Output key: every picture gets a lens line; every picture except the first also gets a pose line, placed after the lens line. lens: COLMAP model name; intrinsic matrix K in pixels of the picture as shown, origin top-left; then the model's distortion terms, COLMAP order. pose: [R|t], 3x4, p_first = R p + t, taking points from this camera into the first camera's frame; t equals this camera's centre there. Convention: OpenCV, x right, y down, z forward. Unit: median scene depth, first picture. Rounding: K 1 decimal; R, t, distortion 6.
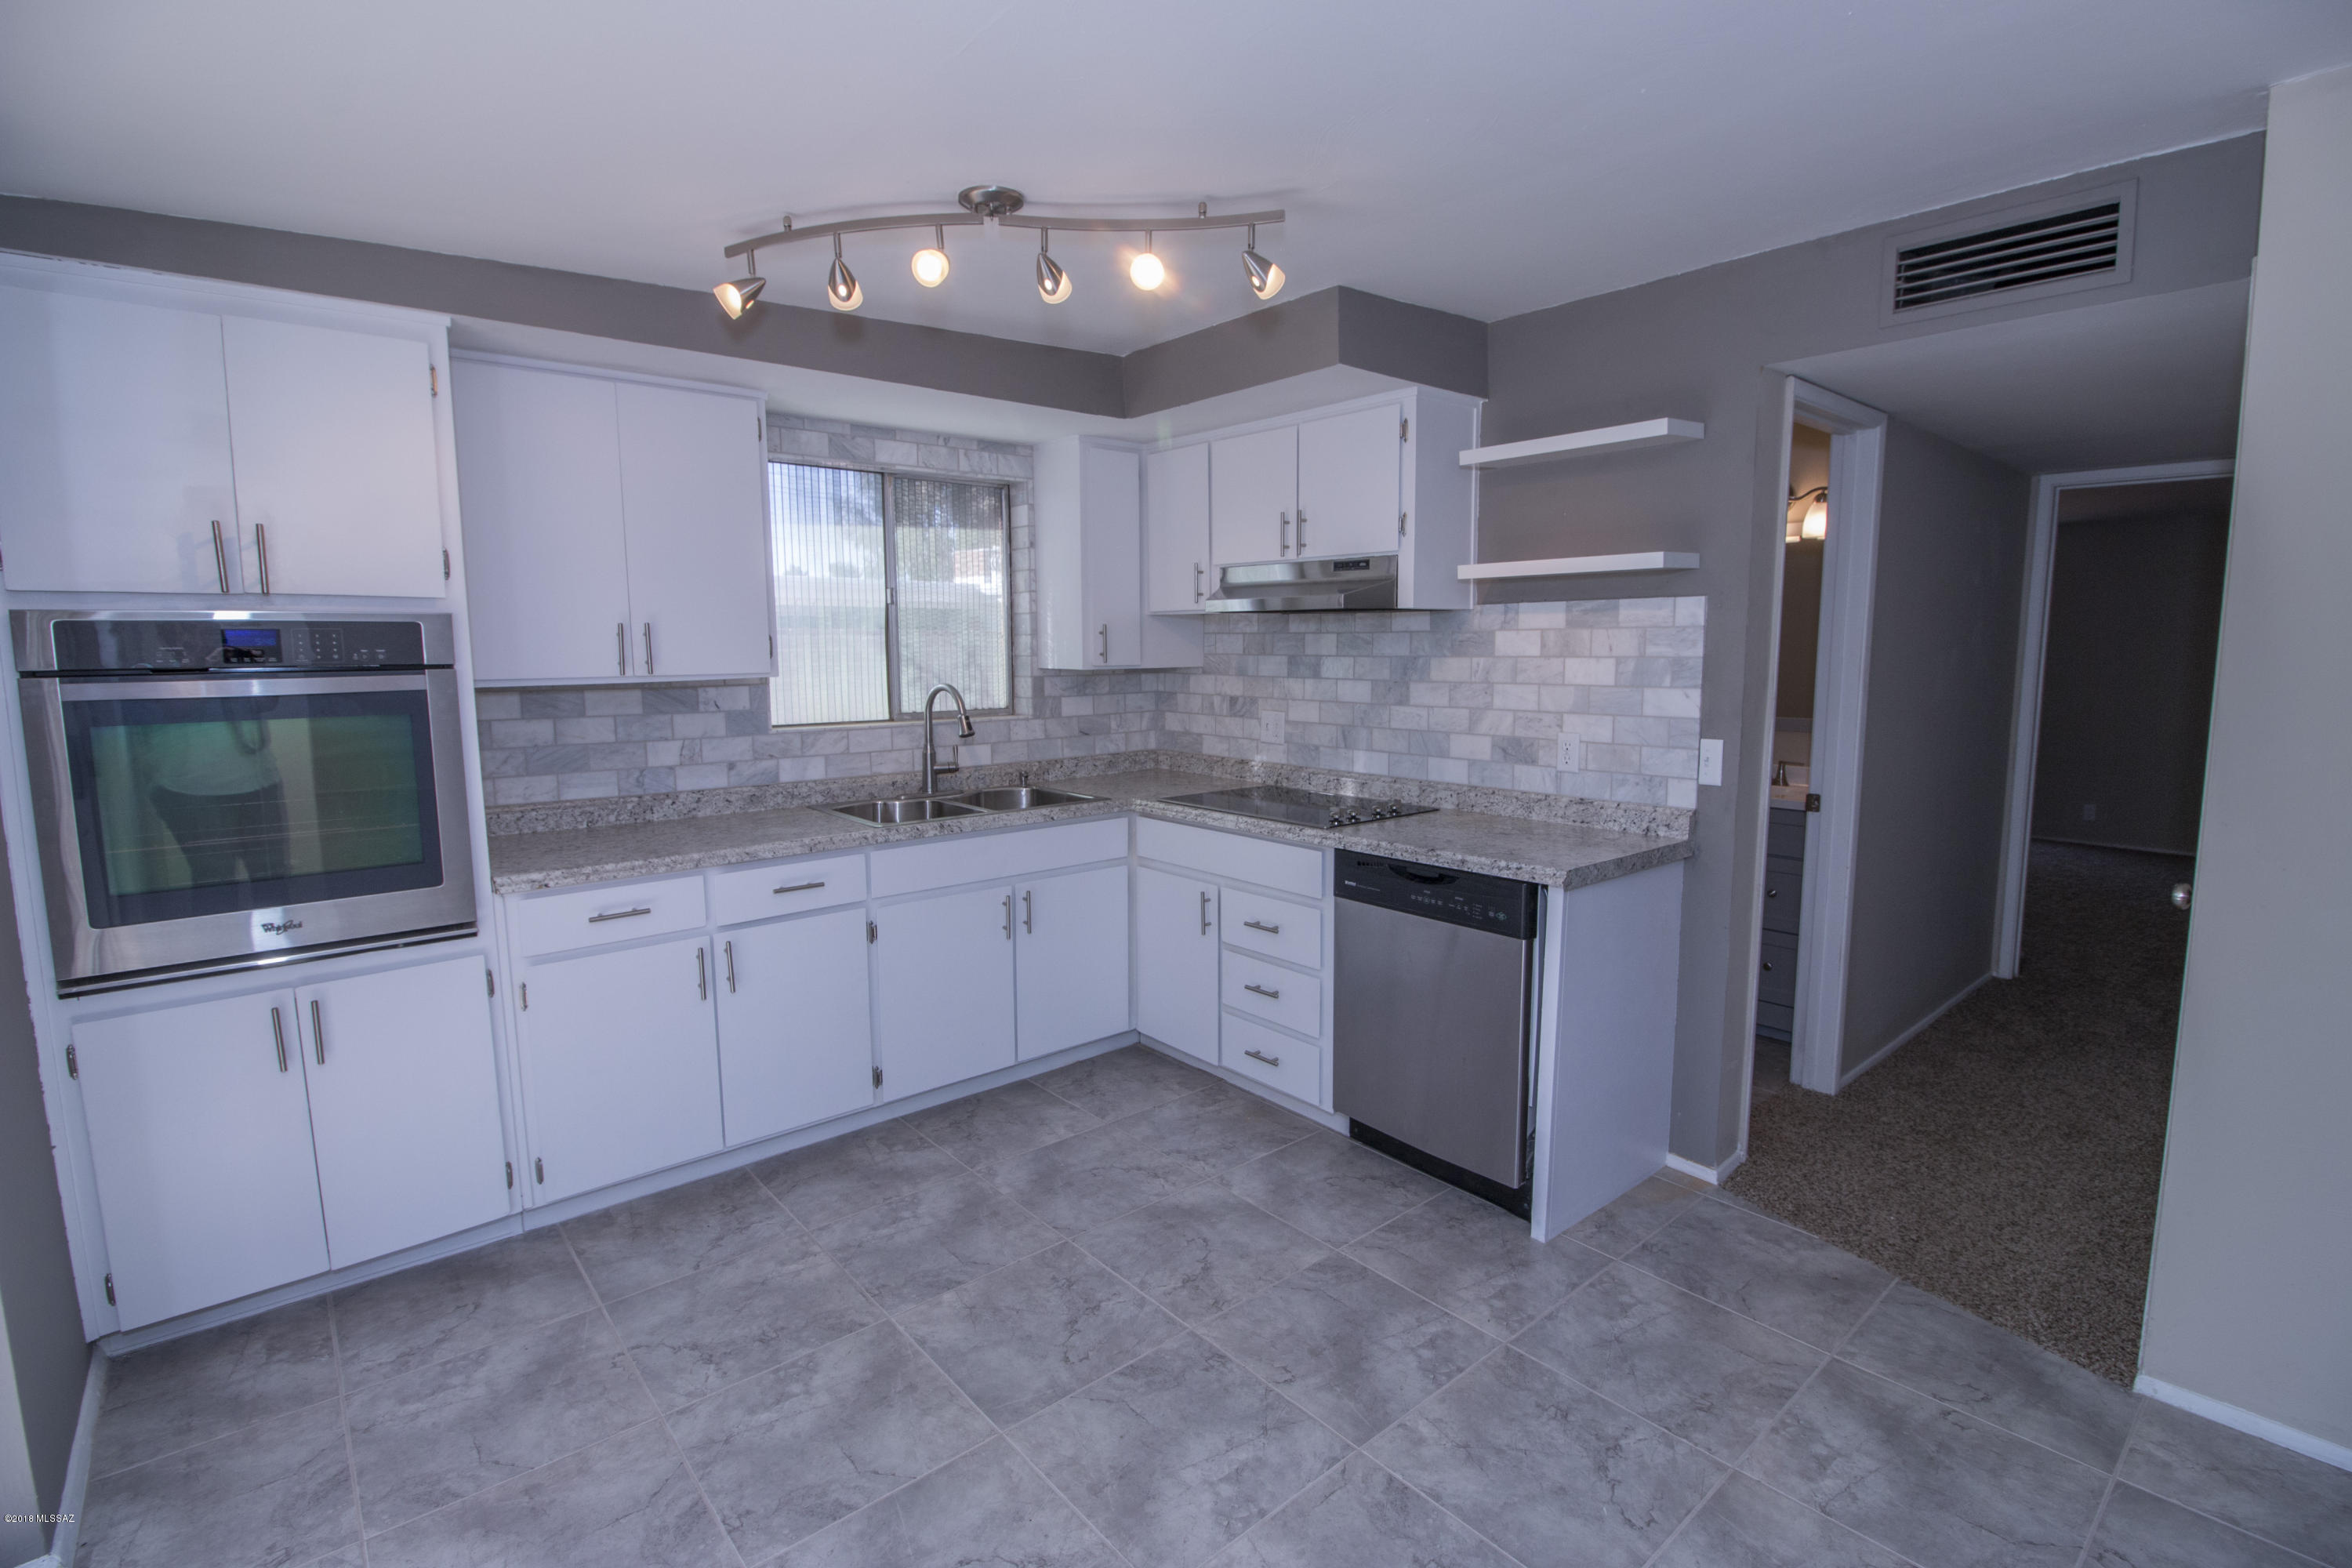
lens RADIAL K [[1082.2, 0, 1190.1], [0, 1082.2, 769.8], [0, 0, 1]] dist [0.001263, -0.015110]
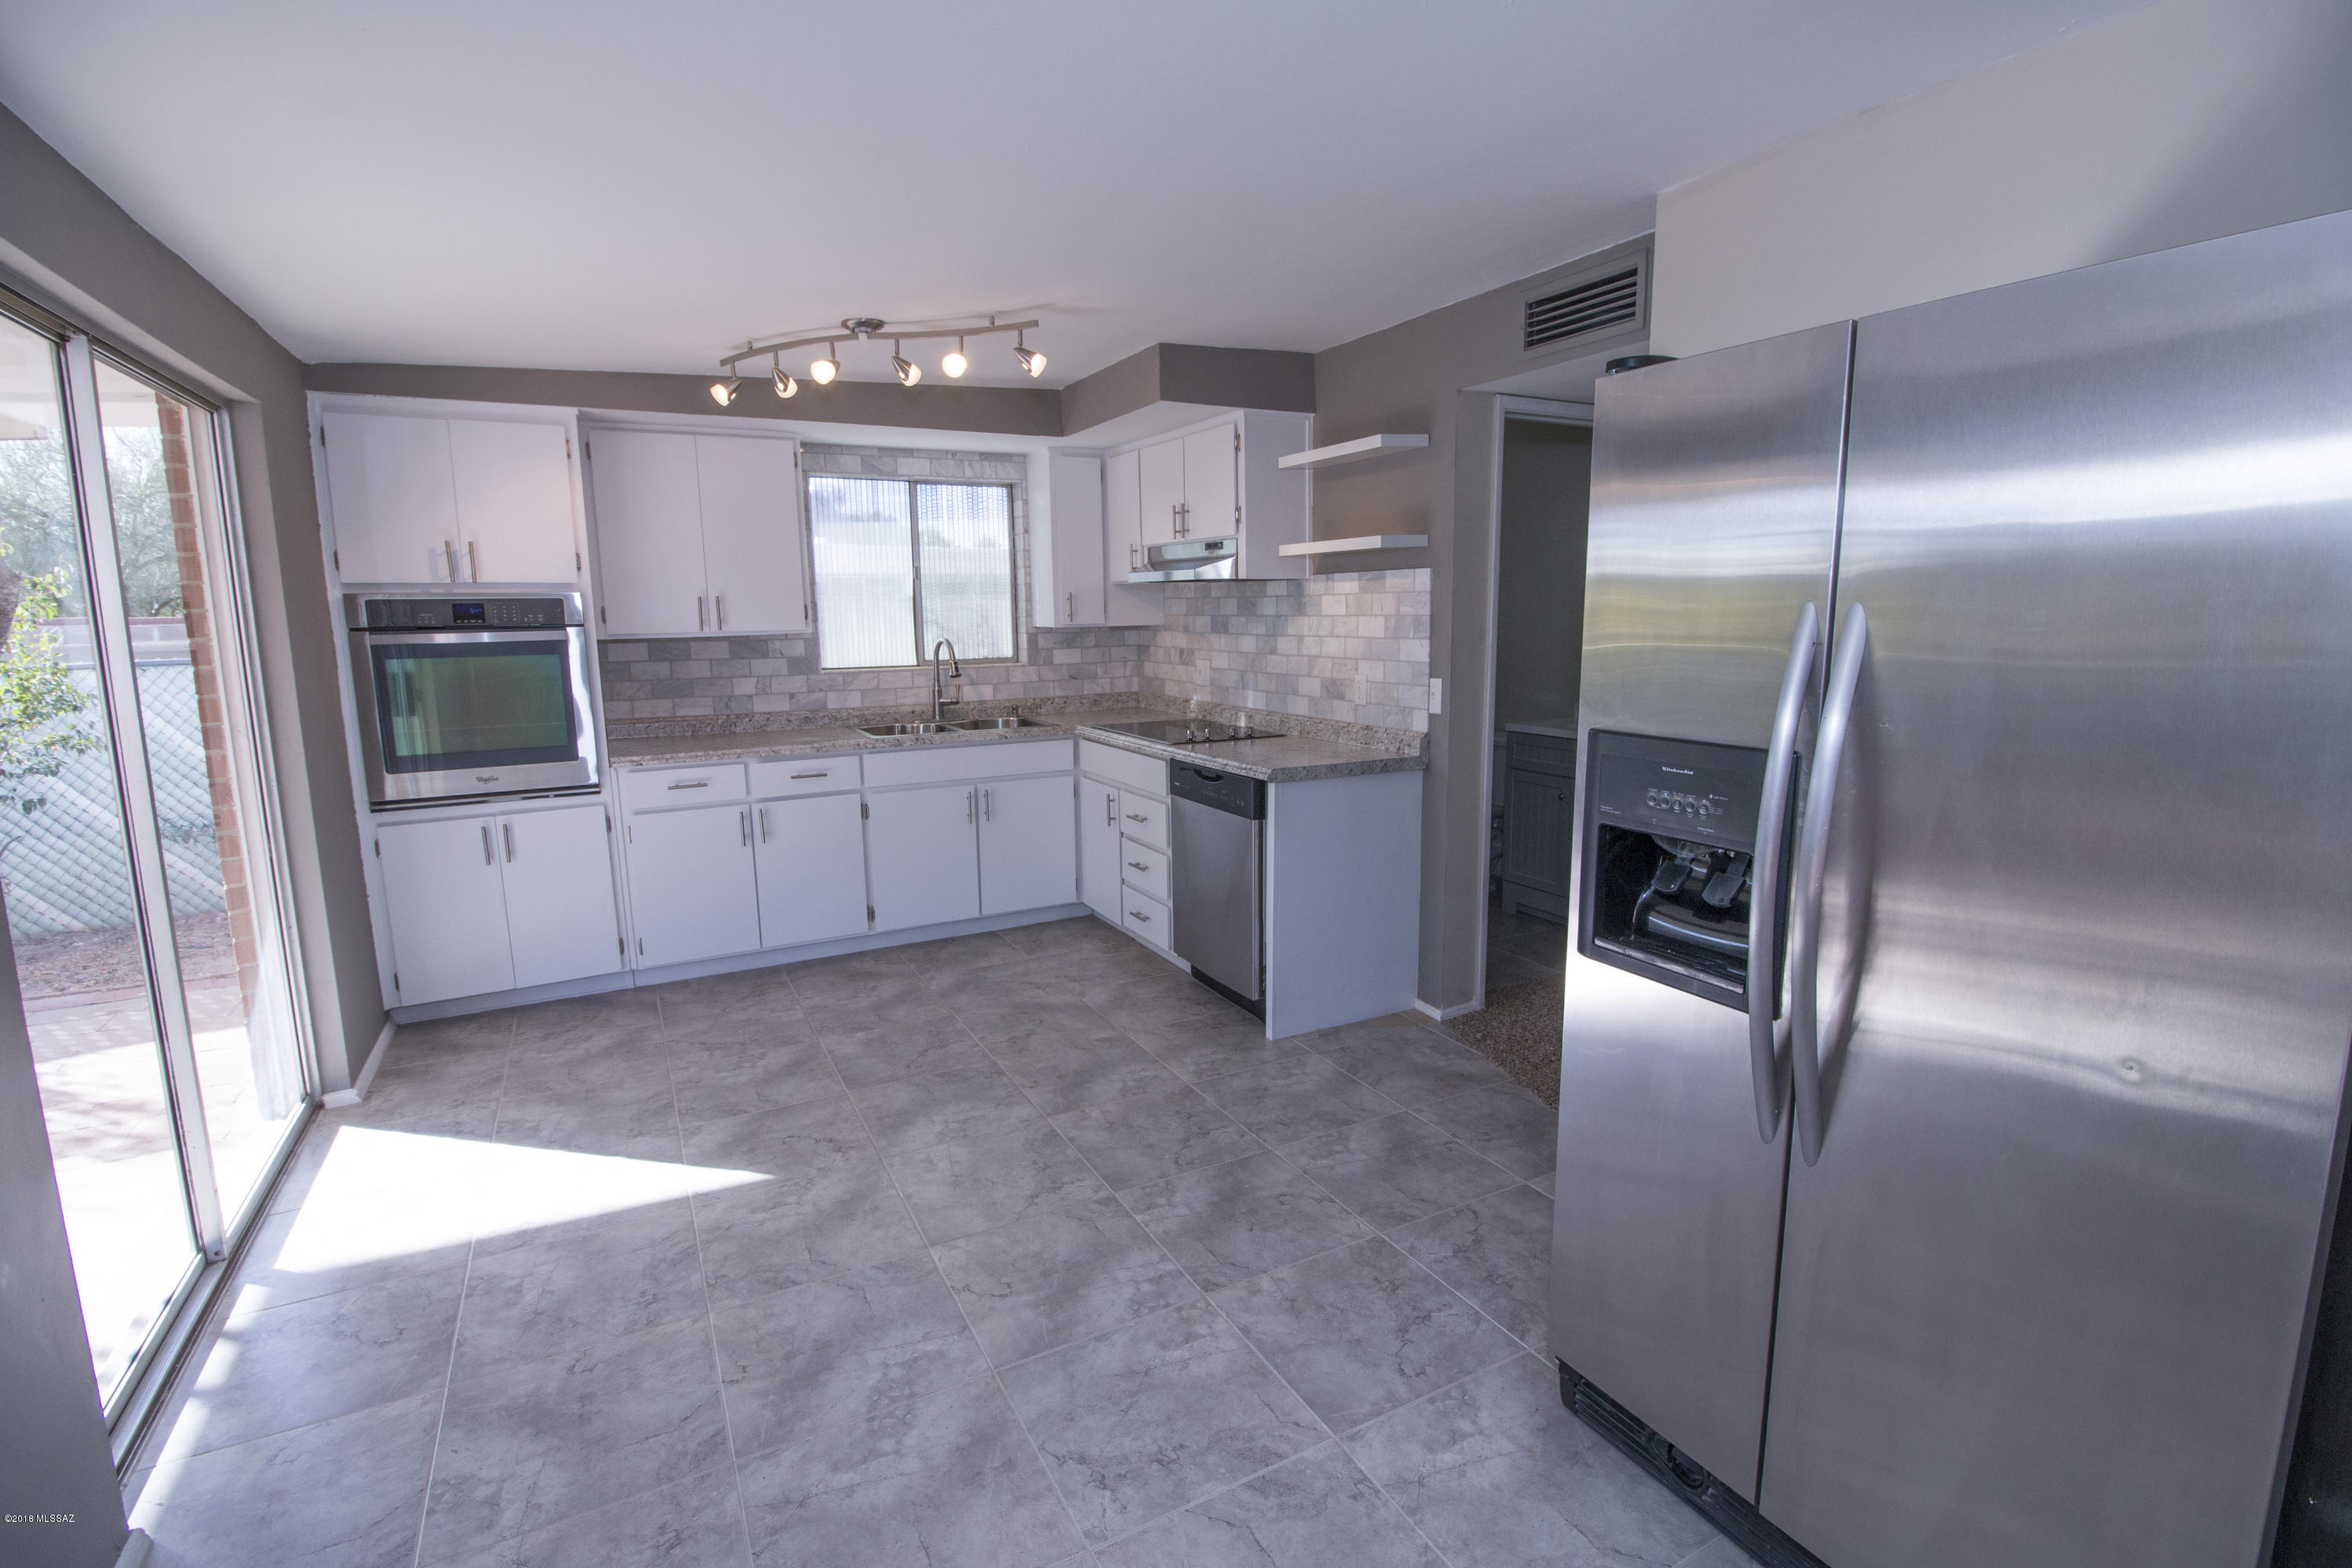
lens RADIAL K [[1082.2, 0, 1190.1], [0, 1082.2, 769.8], [0, 0, 1]] dist [0.001263, -0.015110]
pose [[0.976863, 0.024597, -0.212448, 0.438702], [-0.017096, 0.999166, 0.037074, 0.035578], [0.213183, -0.032584, 0.976469, -0.312639]]
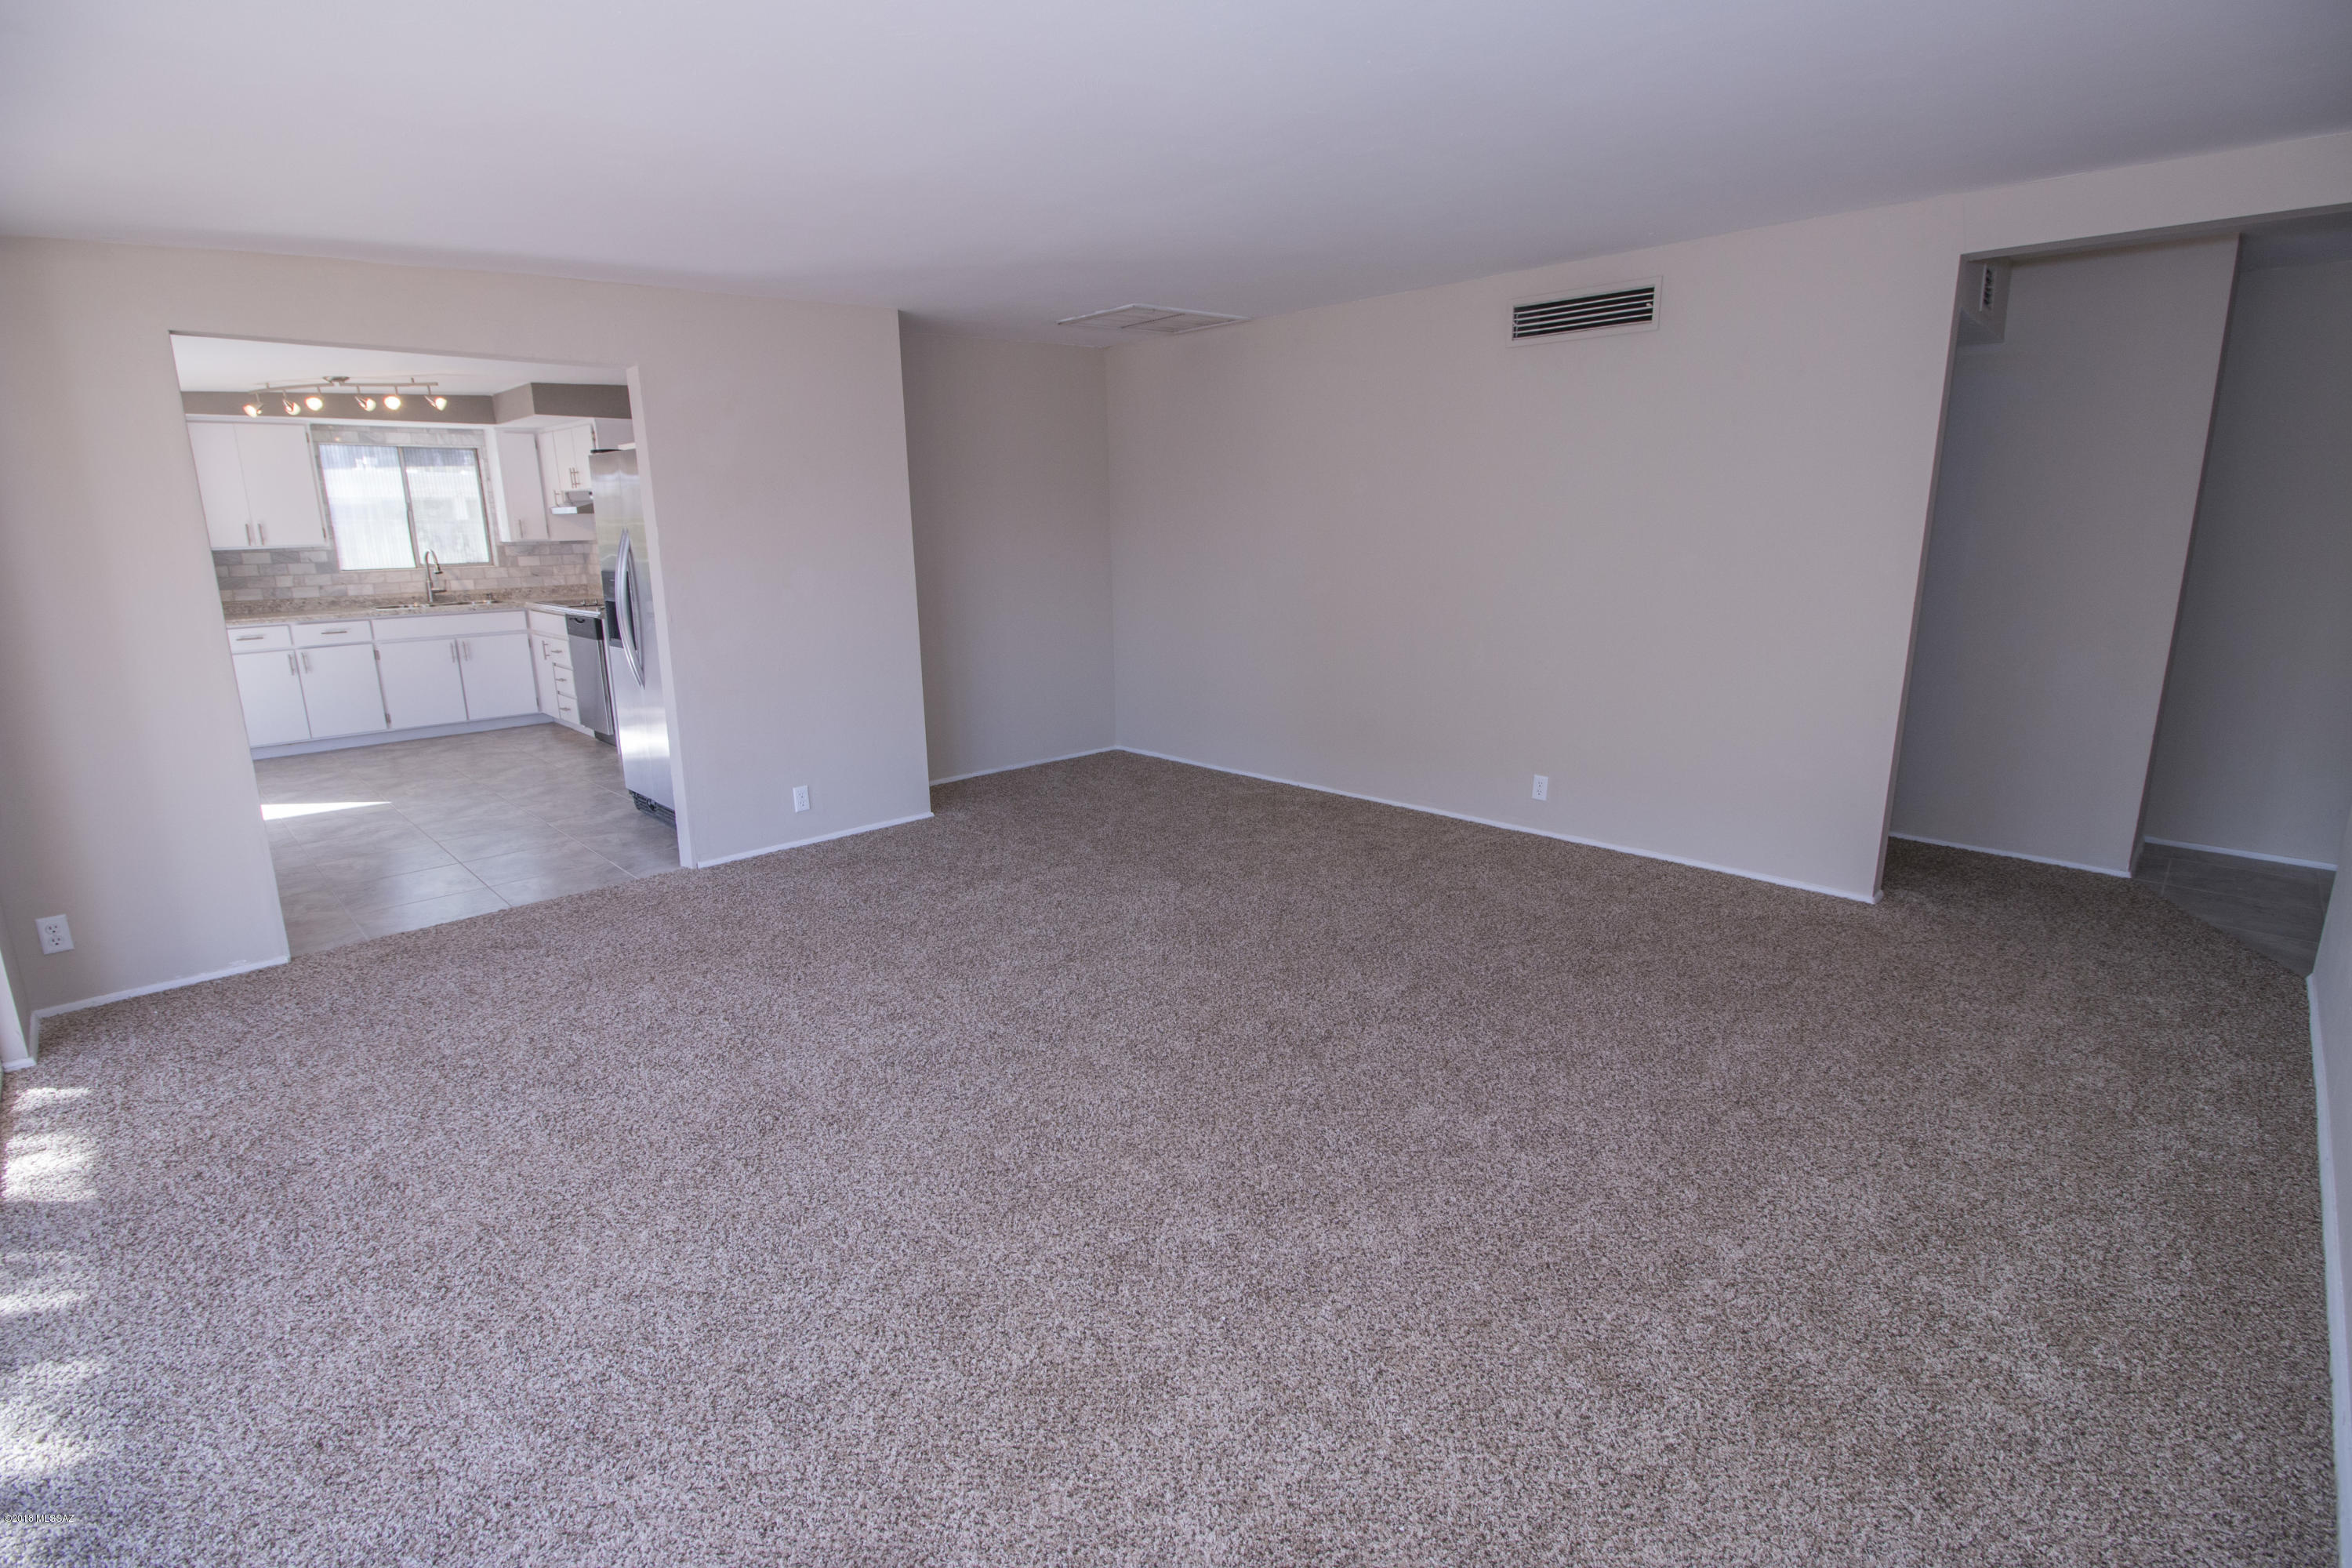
lens RADIAL K [[1082.2, 0, 1190.1], [0, 1082.2, 769.8], [0, 0, 1]] dist [0.001263, -0.015110]
pose [[0.996713, -0.024100, 0.077351, 1.314382], [0.015644, 0.994014, 0.108130, 0.176466], [-0.079494, -0.106565, 0.991123, -1.530950]]
